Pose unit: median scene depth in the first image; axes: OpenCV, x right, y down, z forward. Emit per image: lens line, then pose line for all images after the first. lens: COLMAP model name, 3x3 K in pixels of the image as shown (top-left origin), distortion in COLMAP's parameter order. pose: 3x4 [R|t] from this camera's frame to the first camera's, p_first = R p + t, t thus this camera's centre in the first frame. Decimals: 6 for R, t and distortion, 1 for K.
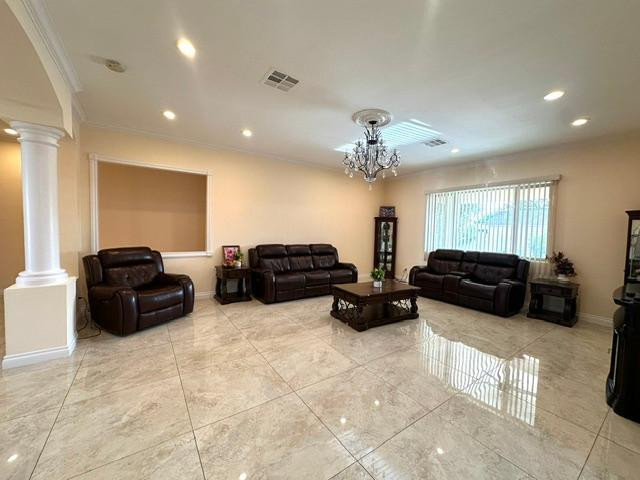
lens RADIAL K [[256.1, 0, 321.4], [0, 256.1, 239.1], [0, 0, 1]] dist [0.000091, 0.000182]
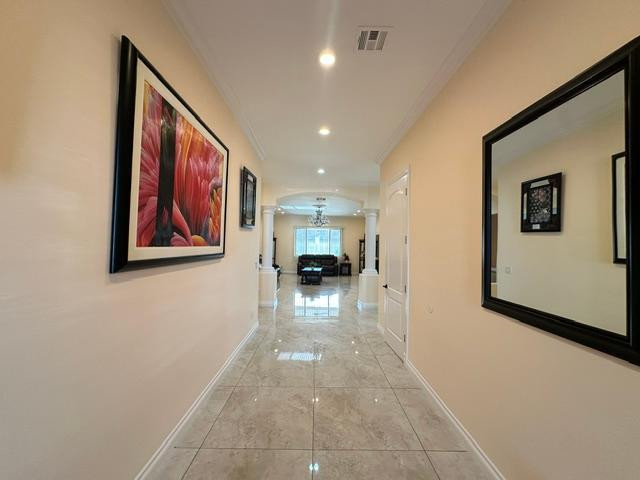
lens RADIAL K [[256.1, 0, 319.5], [0, 256.1, 239.6], [0, 0, 1]] dist [0.000091, 0.000182]
pose [[0.565191, 0.009745, 0.824903, -2.374593], [0.026432, 0.999203, -0.029915, -0.030698], [-0.824537, 0.038712, 0.564483, -0.622916]]
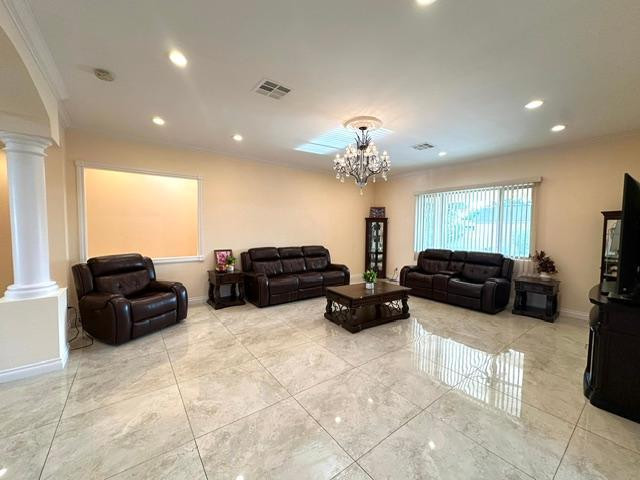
lens RADIAL K [[256.1, 0, 321.7], [0, 256.1, 239.5], [0, 0, 1]] dist [0.000091, 0.000182]
pose [[0.999156, -0.017021, 0.037375, -0.010194], [0.016783, 0.999837, 0.006659, -0.025147], [-0.037482, -0.006026, 0.999279, -0.018692]]
